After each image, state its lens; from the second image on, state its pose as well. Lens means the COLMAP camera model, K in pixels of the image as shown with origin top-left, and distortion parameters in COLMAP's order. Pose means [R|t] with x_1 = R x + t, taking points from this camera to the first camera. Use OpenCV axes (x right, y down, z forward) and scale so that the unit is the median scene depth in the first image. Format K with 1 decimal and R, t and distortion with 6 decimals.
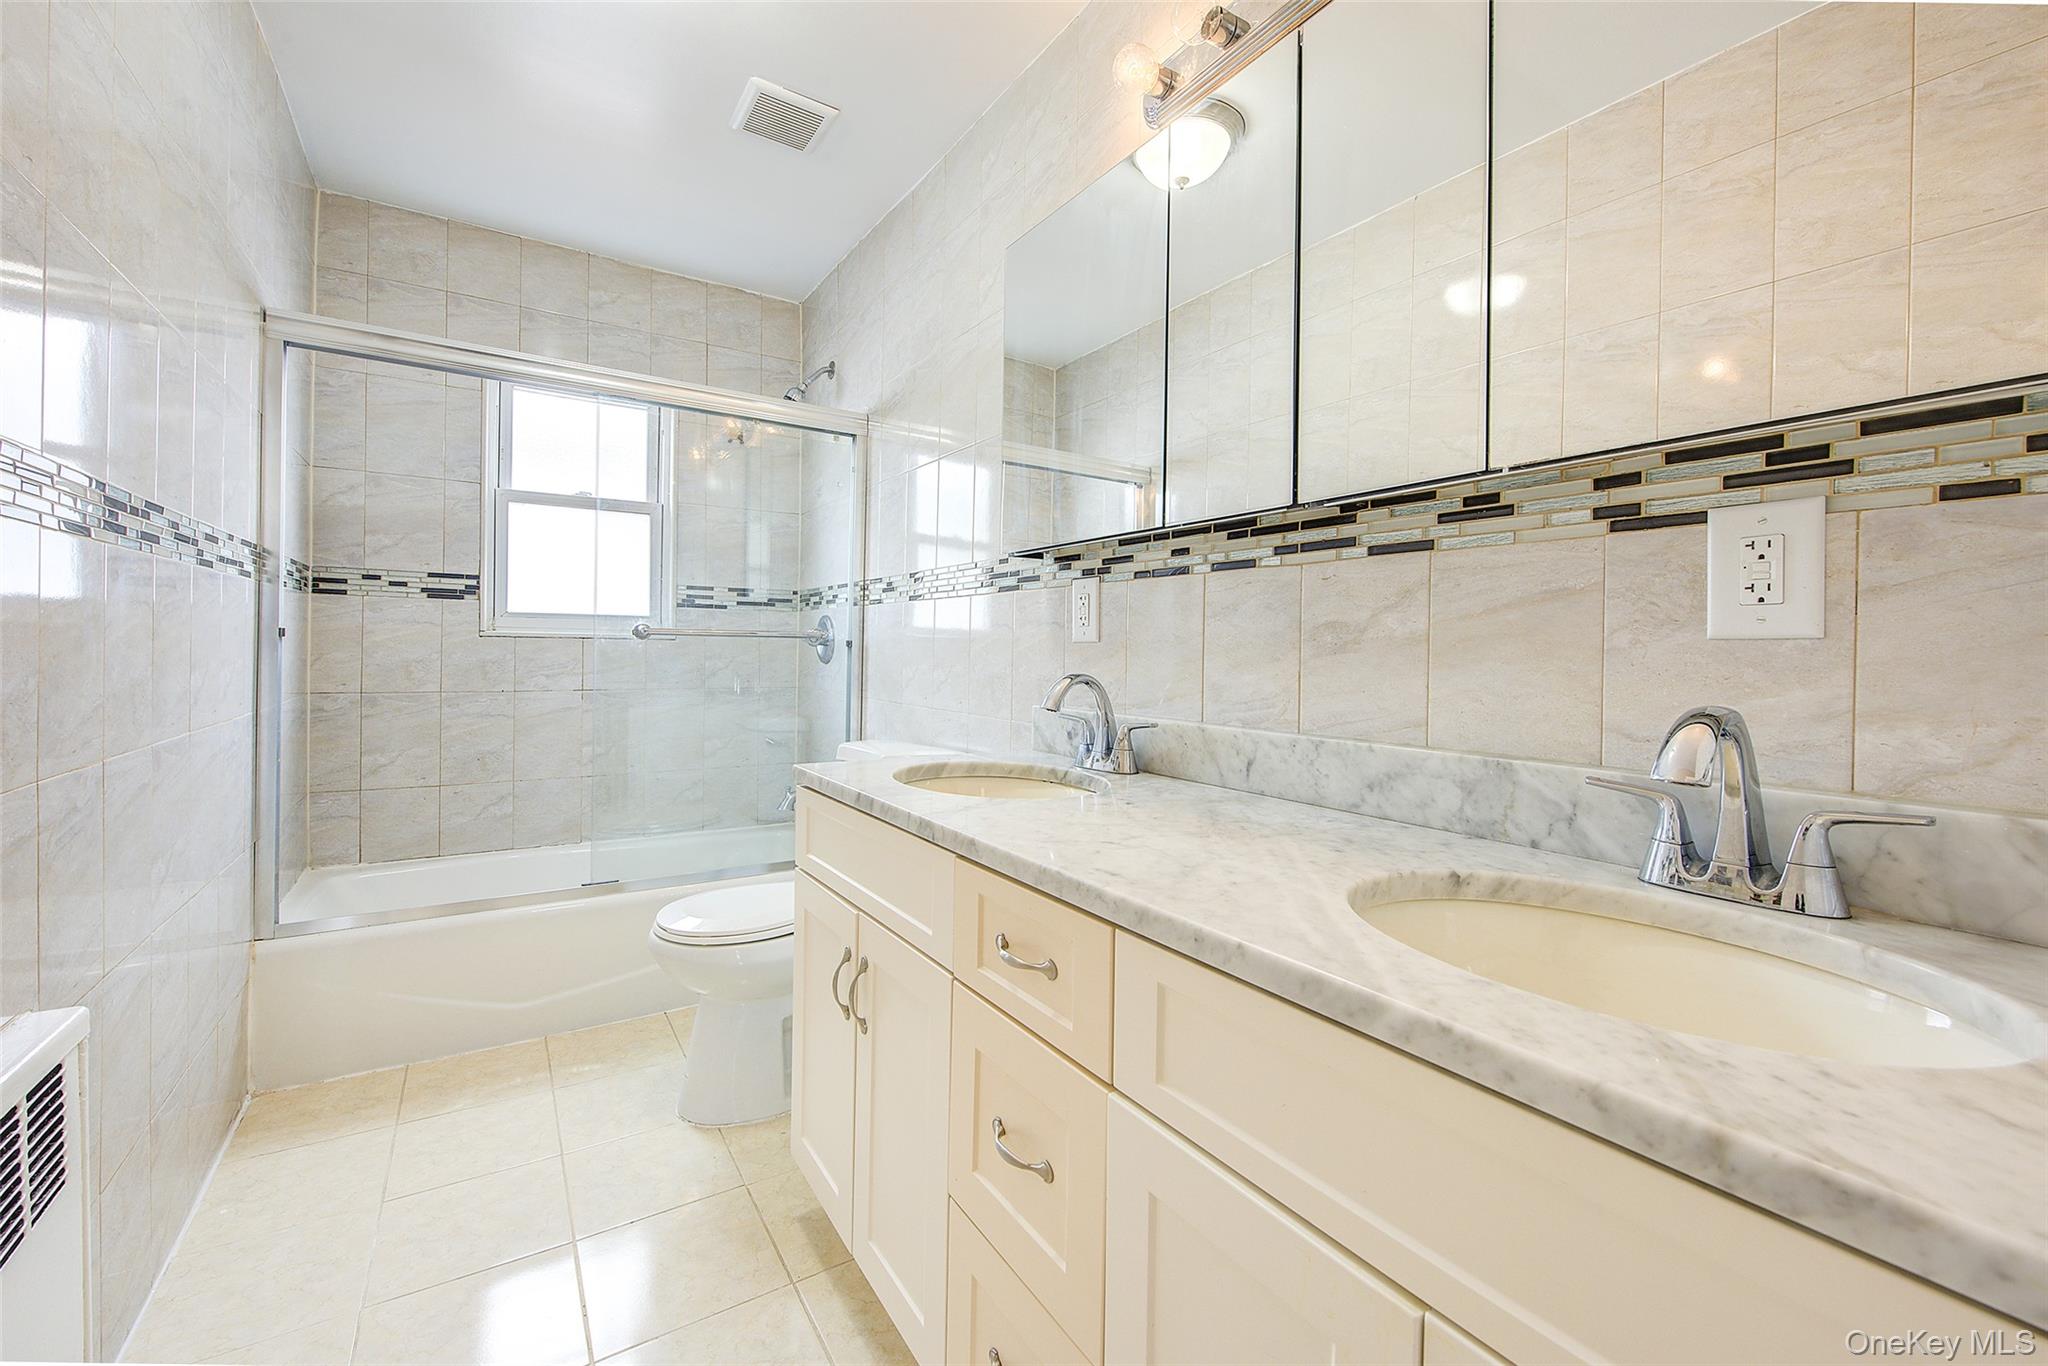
lens RADIAL K [[814.1, 0, 1030.0], [0, 814.1, 673.9], [0, 0, 1]] dist [-0.000065, -0.003114]
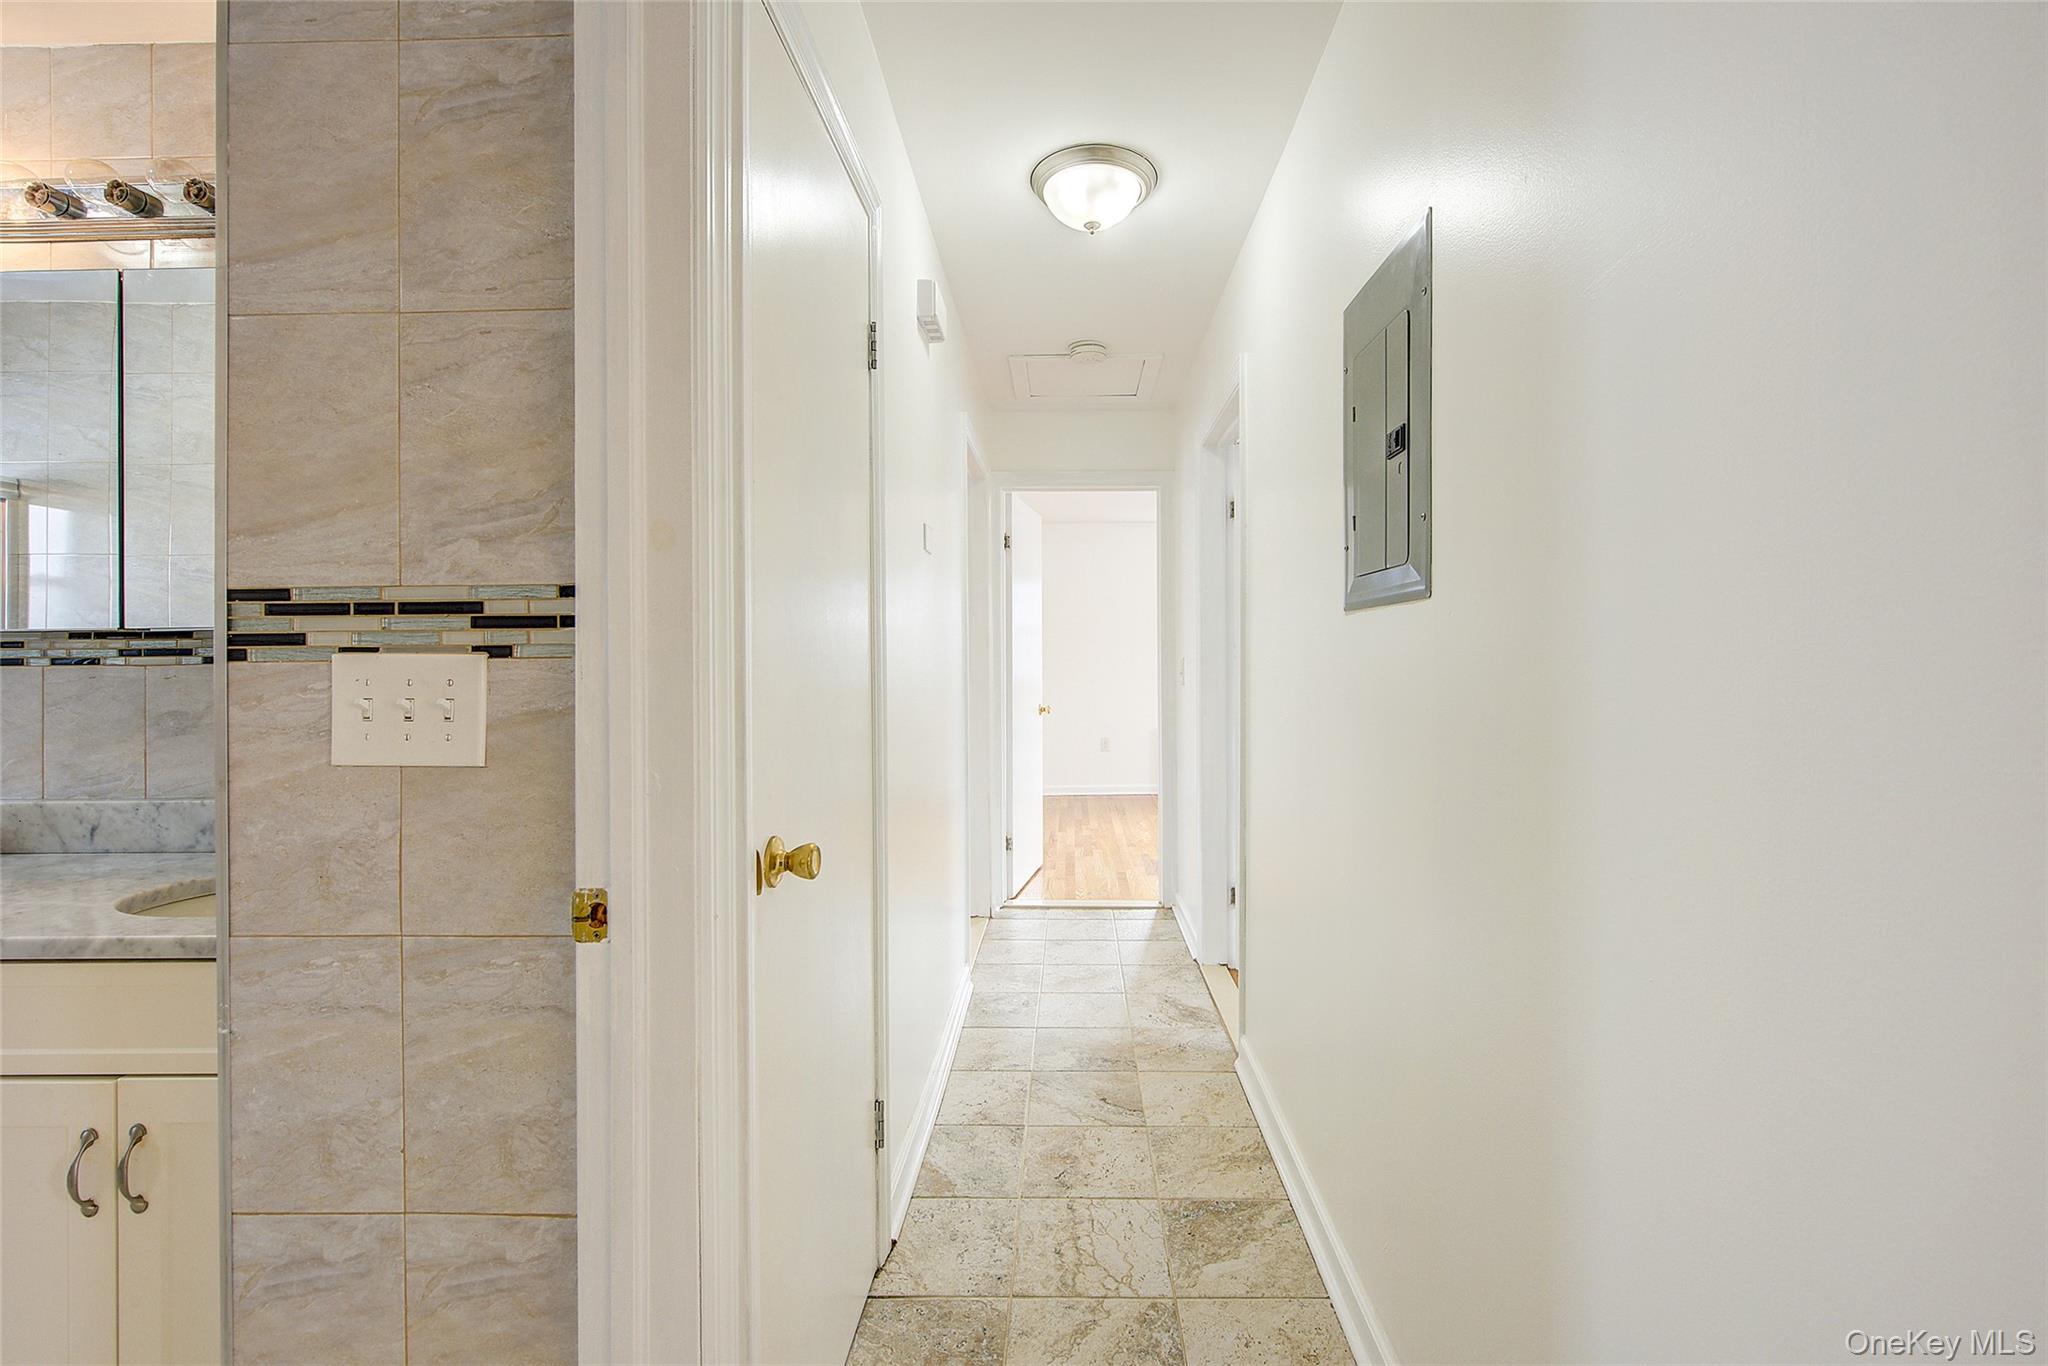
lens RADIAL K [[892.5, 0, 1065.0], [0, 892.5, 655.5], [0, 0, 1]] dist [-0.000818, -0.000341]
pose [[0.562478, -0.013555, 0.826701, -0.010201], [0.040277, 0.999128, -0.011021, -0.077776], [-0.825830, 0.039496, 0.562534, -0.984741]]
